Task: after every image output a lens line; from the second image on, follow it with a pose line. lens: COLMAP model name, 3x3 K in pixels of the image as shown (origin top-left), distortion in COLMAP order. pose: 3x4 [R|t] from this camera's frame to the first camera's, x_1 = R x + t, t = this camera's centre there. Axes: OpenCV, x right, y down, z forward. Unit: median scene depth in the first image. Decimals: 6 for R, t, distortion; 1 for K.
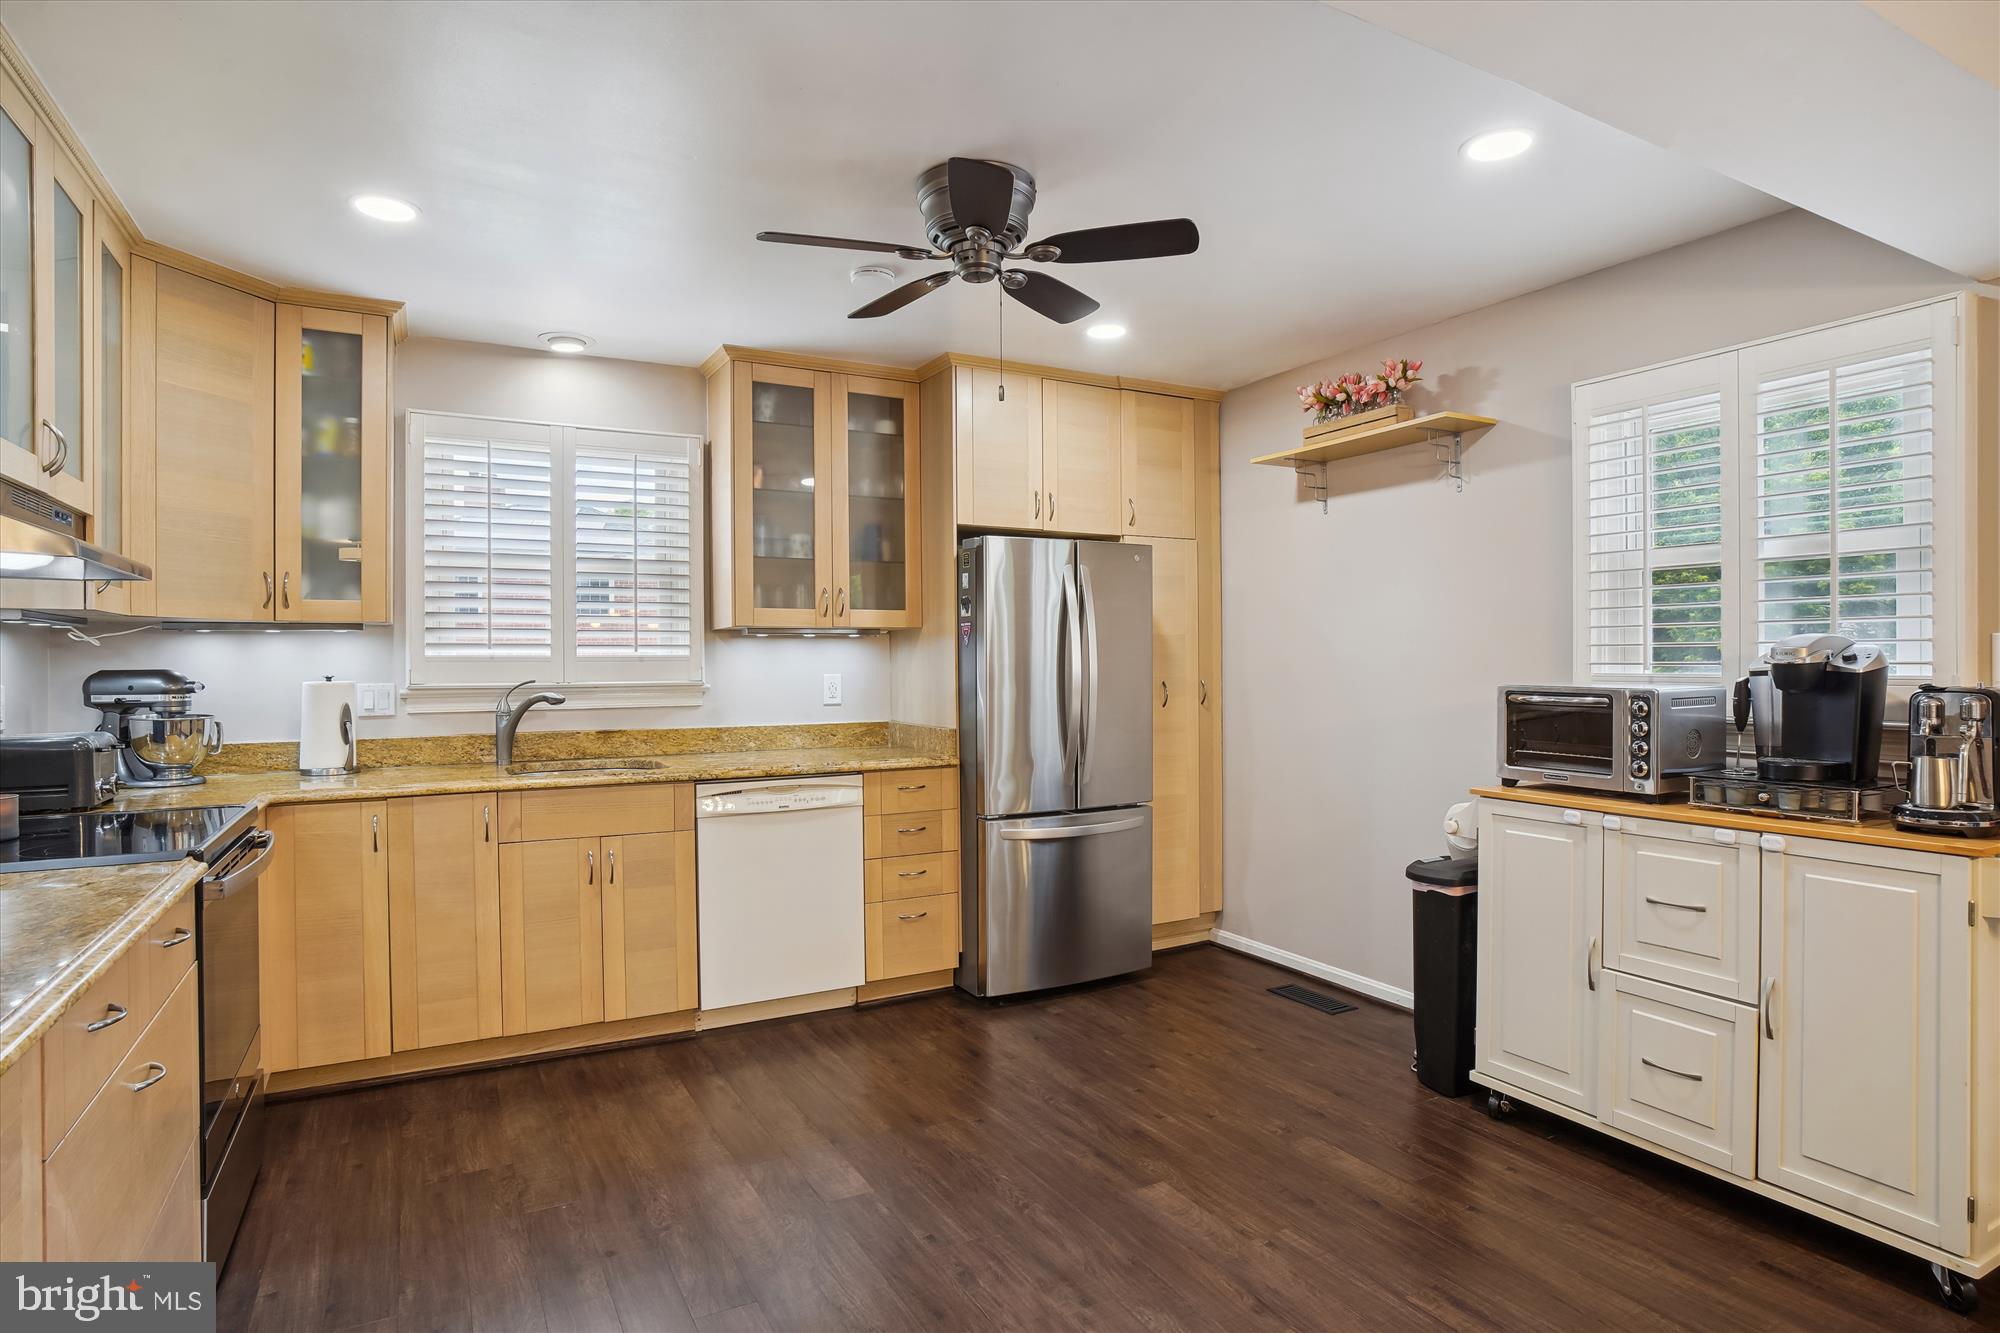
lens RADIAL K [[1053.7, 0, 1000.4], [0, 1053.7, 678.5], [0, 0, 1]] dist [-0.039733, 0.021180]
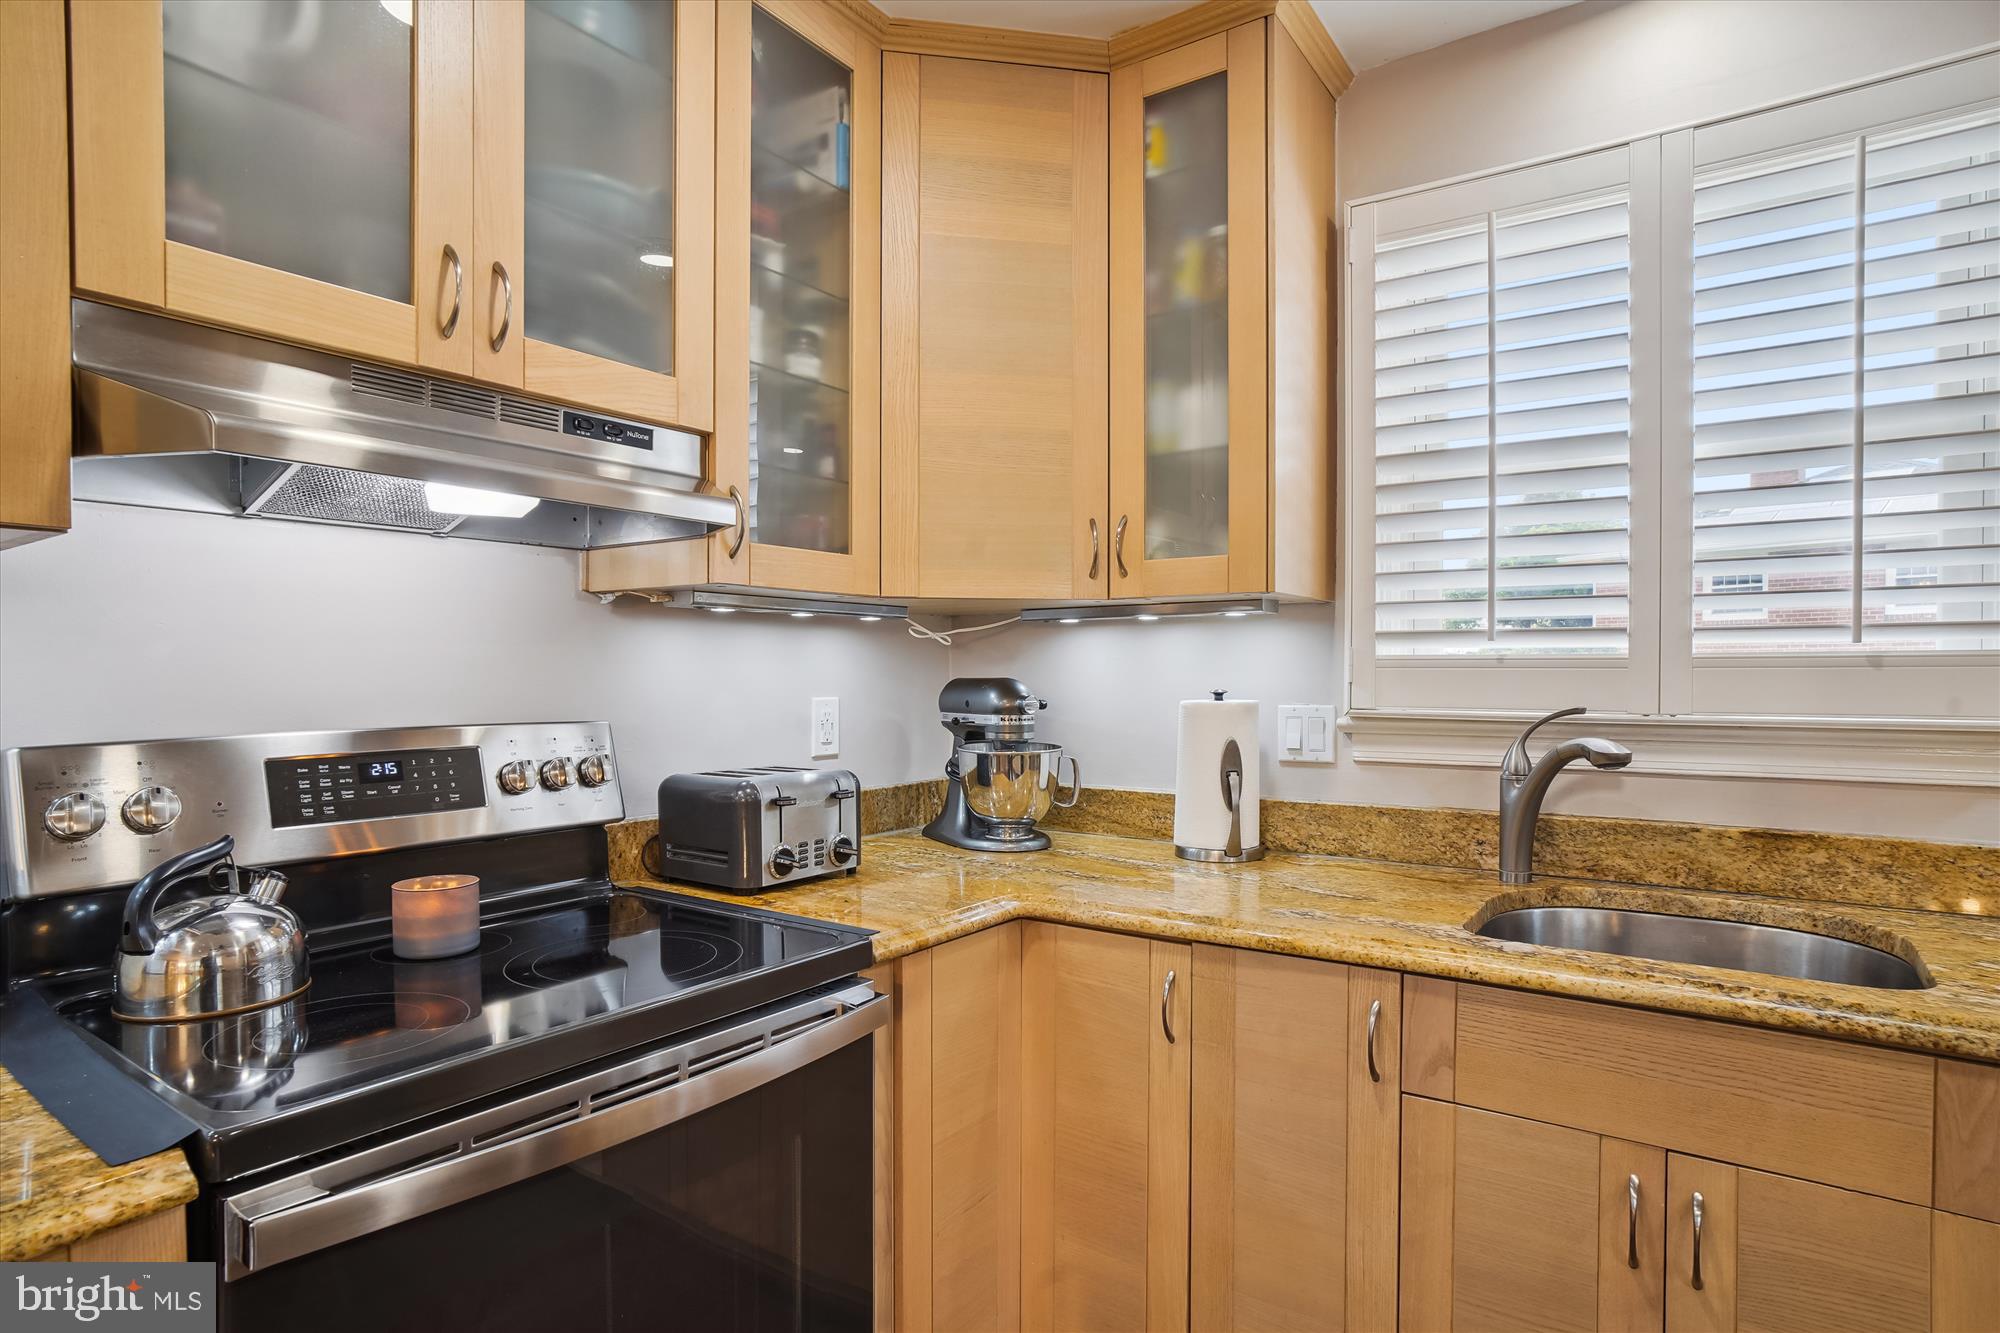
lens RADIAL K [[1053.7, 0, 1009.1], [0, 1053.7, 687.1], [0, 0, 1]] dist [-0.039733, 0.021180]
pose [[0.439529, 0.017248, -0.898063, -0.152212], [-0.013629, 0.999829, 0.012532, -0.009894], [0.898125, 0.006731, 0.439689, 0.596822]]
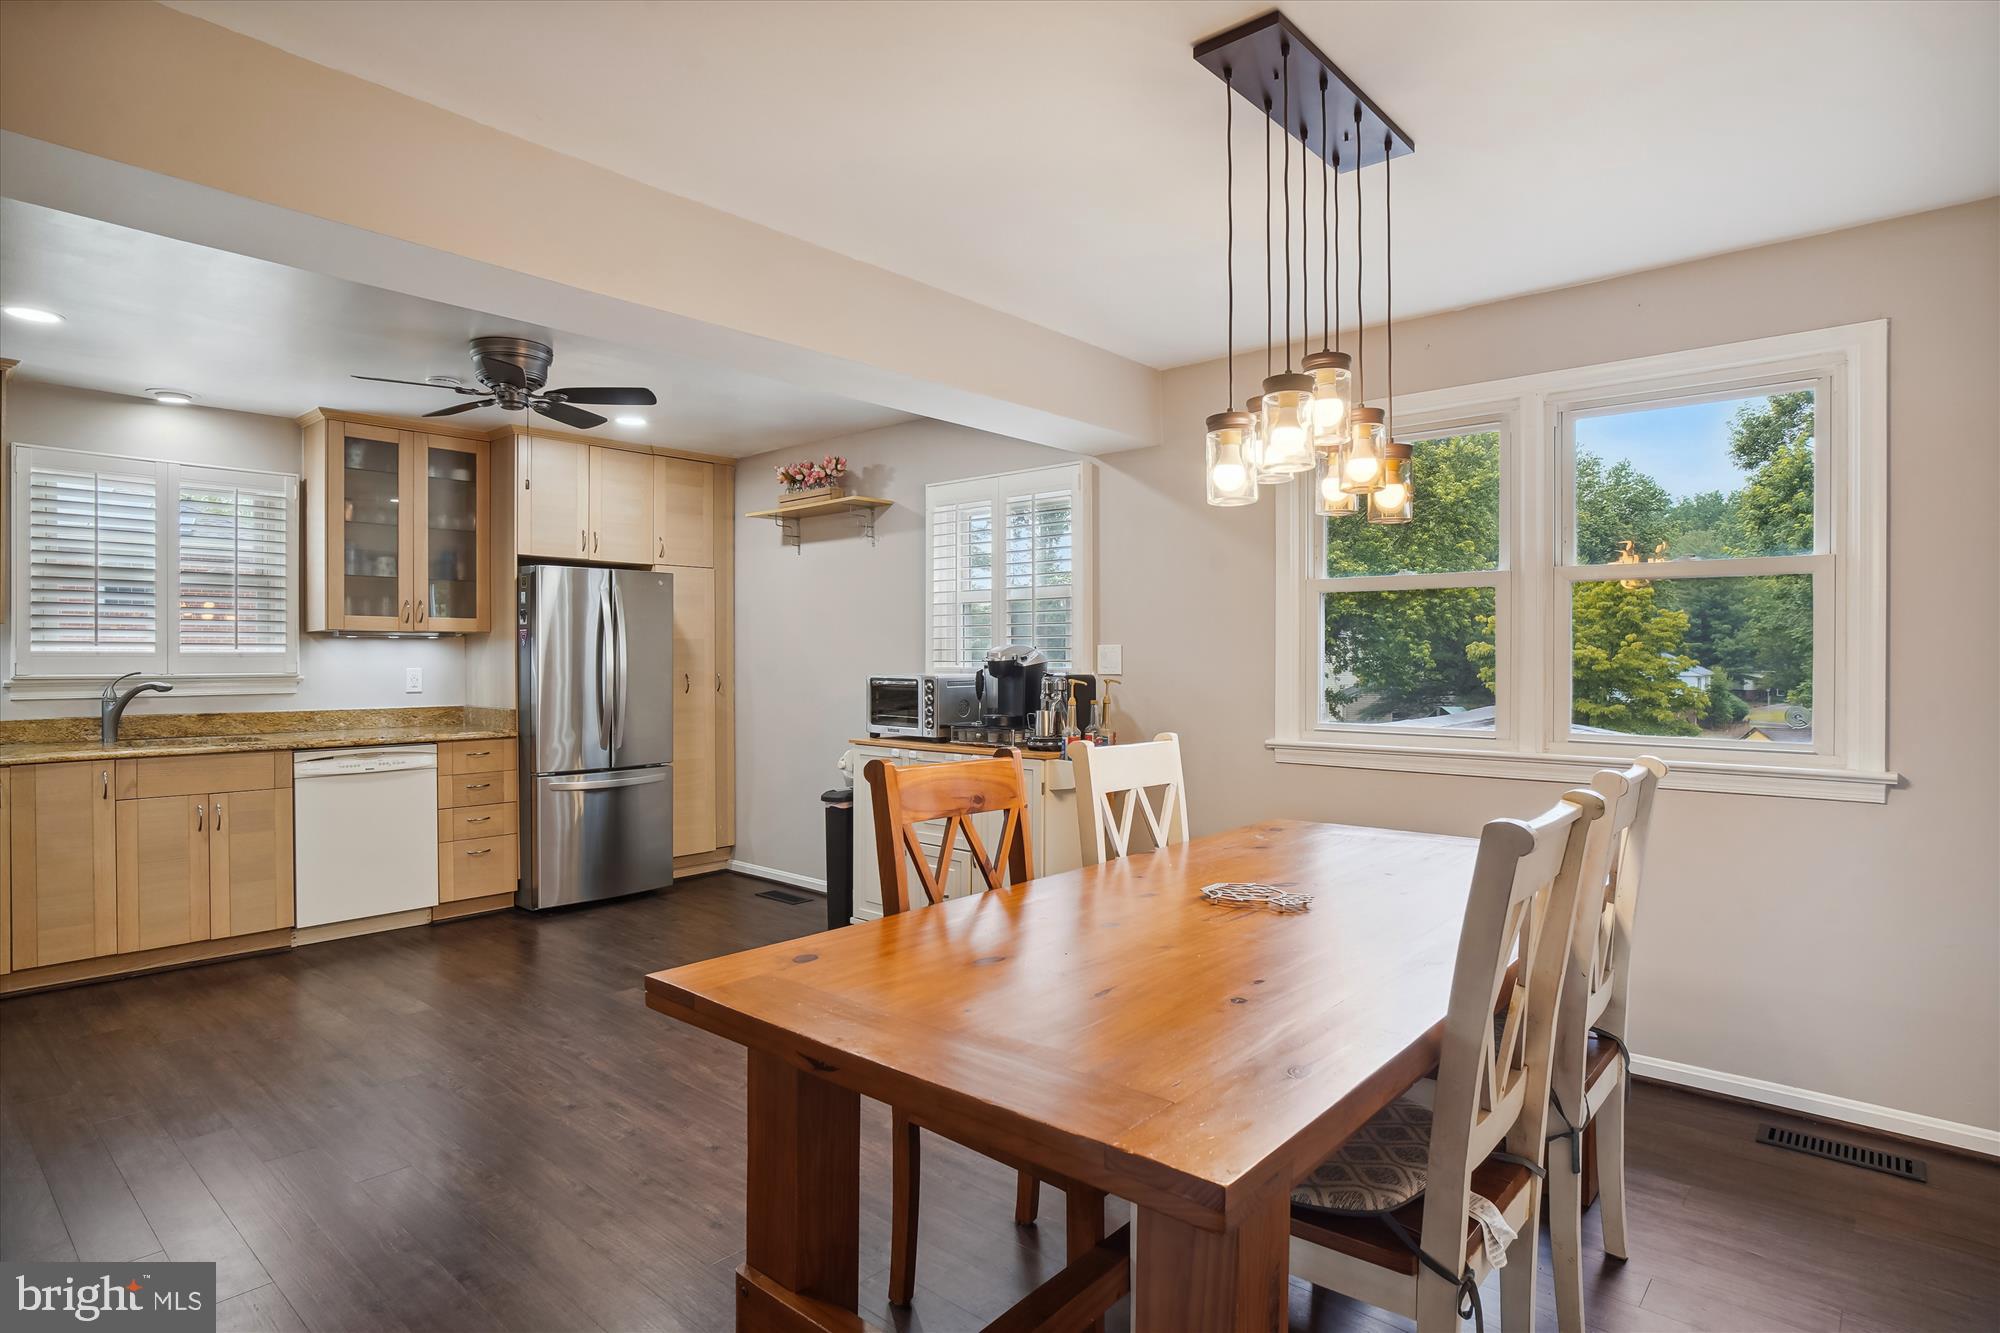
lens RADIAL K [[1053.7, 0, 975.5], [0, 1053.7, 663.8], [0, 0, 1]] dist [-0.039733, 0.021180]
pose [[0.949041, 0.003130, 0.315137, 0.099110], [0.000819, 0.999923, -0.012397, 0.007908], [-0.315151, 0.012024, 0.948965, -0.462433]]
